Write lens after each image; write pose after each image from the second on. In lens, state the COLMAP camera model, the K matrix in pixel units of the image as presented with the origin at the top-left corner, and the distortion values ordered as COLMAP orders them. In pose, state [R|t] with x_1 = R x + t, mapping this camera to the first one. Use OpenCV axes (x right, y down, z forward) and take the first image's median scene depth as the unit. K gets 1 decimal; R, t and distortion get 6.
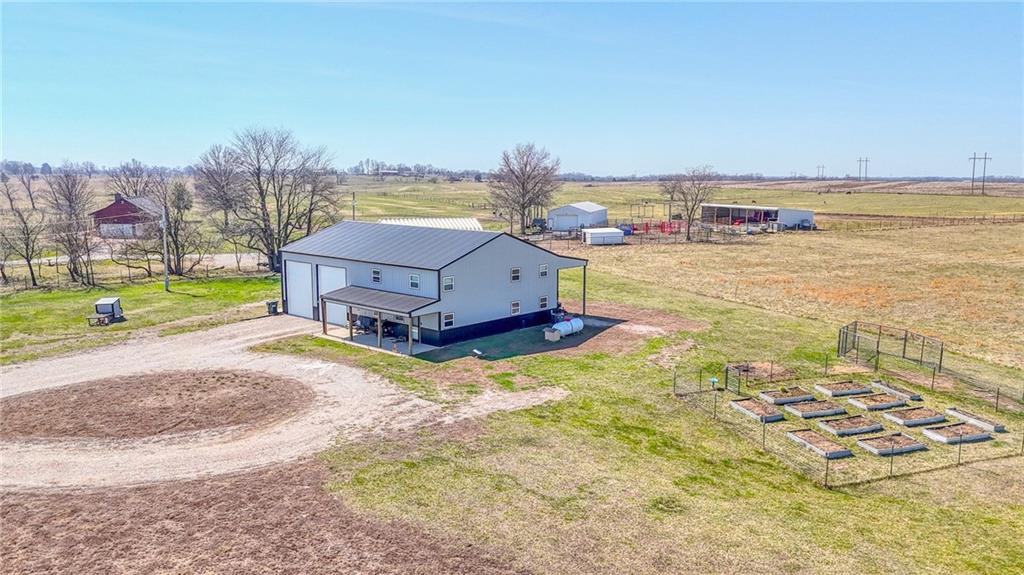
lens RADIAL K [[751.8, 0, 512.7], [0, 751.8, 289.5], [0, 0, 1]] dist [0.079097, -0.072818]
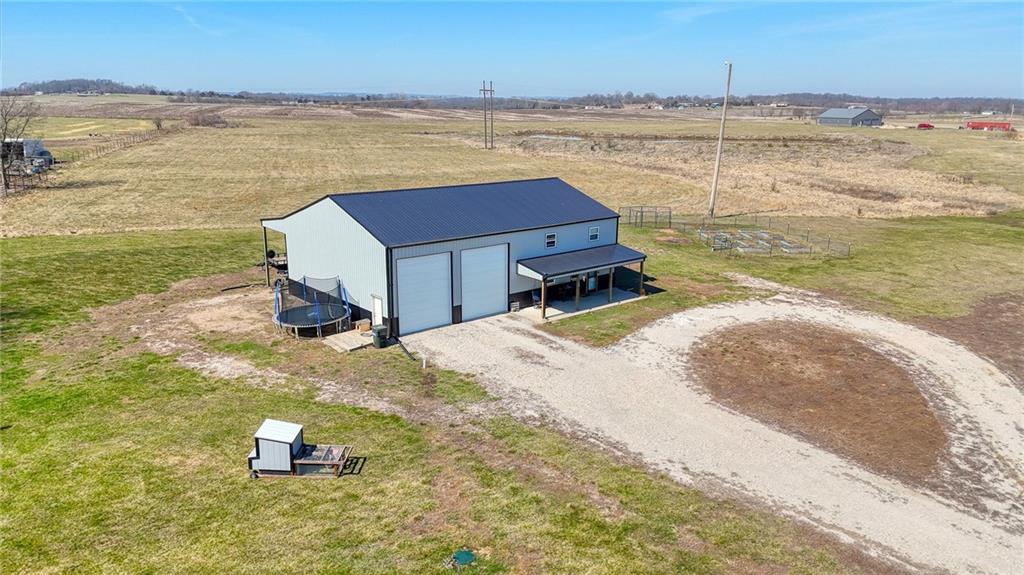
lens RADIAL K [[751.8, 0, 513.8], [0, 751.8, 282.9], [0, 0, 1]] dist [0.079097, -0.072818]
pose [[0.125243, -0.239416, 0.962805, -1.085363], [0.133943, 0.965642, 0.222698, -0.178562], [-0.983043, 0.101070, 0.153009, 0.910326]]
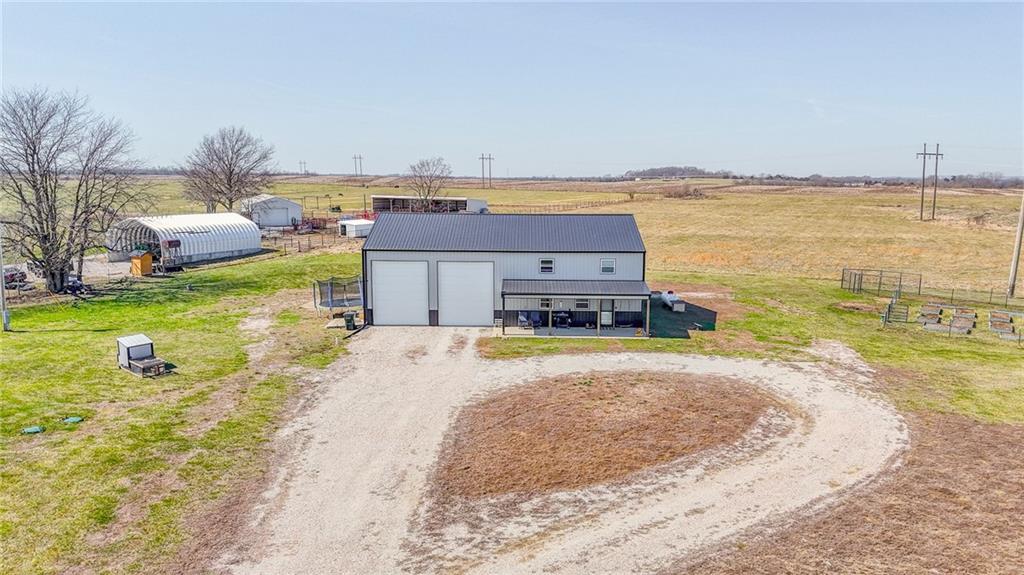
lens RADIAL K [[751.8, 0, 509.8], [0, 751.8, 283.4], [0, 0, 1]] dist [0.079097, -0.072818]
pose [[0.756905, -0.091372, 0.647106, -0.831398], [0.092678, 0.995178, 0.032116, -0.030632], [-0.646920, 0.035664, 0.761723, 0.310584]]
